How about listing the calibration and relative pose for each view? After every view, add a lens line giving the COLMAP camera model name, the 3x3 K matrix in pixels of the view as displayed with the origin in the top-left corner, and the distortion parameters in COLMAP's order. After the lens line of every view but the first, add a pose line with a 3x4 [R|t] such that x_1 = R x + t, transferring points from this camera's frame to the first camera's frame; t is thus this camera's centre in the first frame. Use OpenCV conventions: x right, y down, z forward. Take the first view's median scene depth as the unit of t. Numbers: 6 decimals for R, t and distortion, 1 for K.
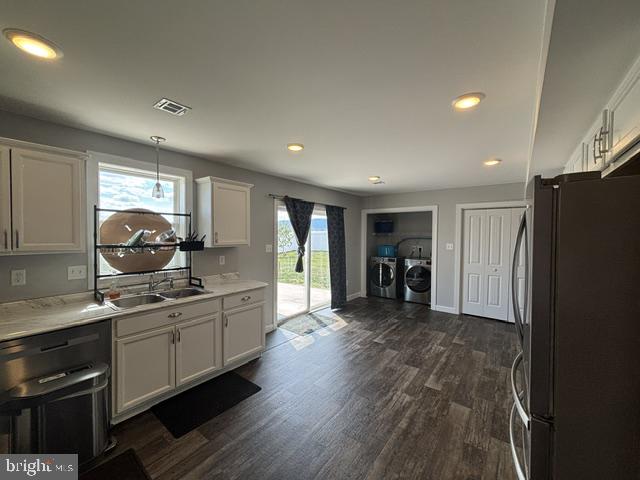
lens RADIAL K [[254.2, 0, 318.4], [0, 254.2, 240.5], [0, 0, 1]] dist [-0.002477, -0.000163]
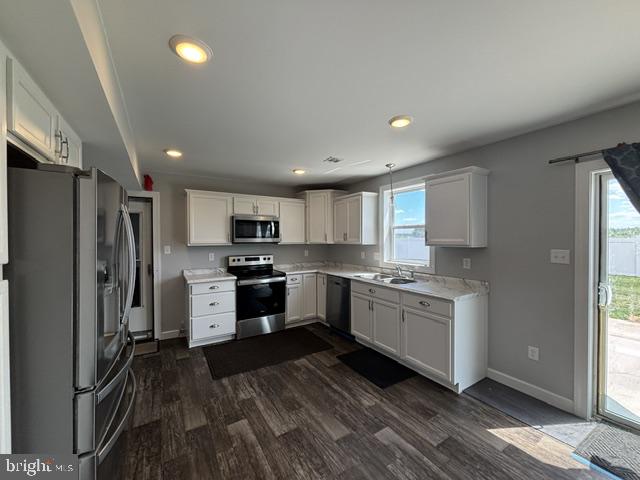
lens RADIAL K [[259.5, 0, 316.8], [0, 259.5, 239.4], [0, 0, 1]] dist [-0.001354, -0.000205]
pose [[-0.349902, 0.000139, -0.936786, 0.669616], [-0.023552, 0.999683, 0.008945, 0.001277], [0.936490, 0.025193, -0.349787, 0.901873]]
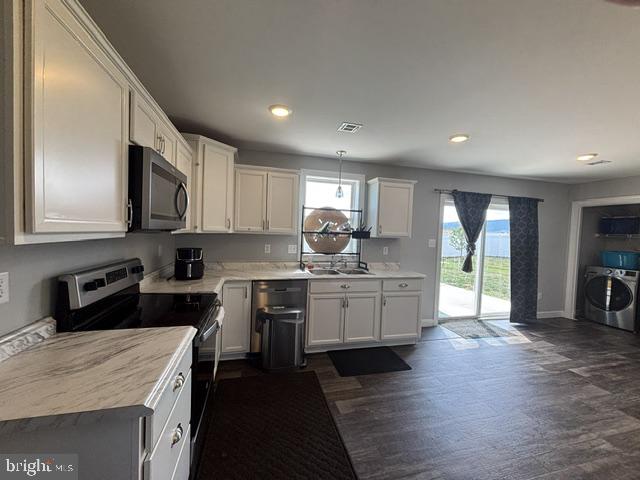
lens RADIAL K [[254.2, 0, 318.4], [0, 254.2, 240.5], [0, 0, 1]] dist [-0.002477, -0.000163]
pose [[0.788946, 0.042704, -0.612977, 0.084614], [-0.045812, 0.998894, 0.010627, 0.038122], [0.612753, 0.019698, 0.790029, -0.089163]]
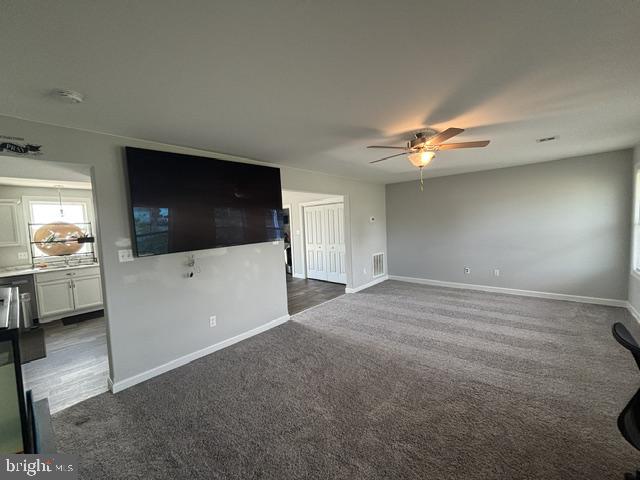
lens RADIAL K [[251.9, 0, 320.0], [0, 251.9, 240.0], [0, 0, 1]] dist [-0.000577, -0.000020]
pose [[0.998121, -0.045942, -0.040547, 1.159588], [0.047506, 0.998130, 0.038475, 0.026011], [0.038703, -0.040328, 0.998437, -0.711140]]
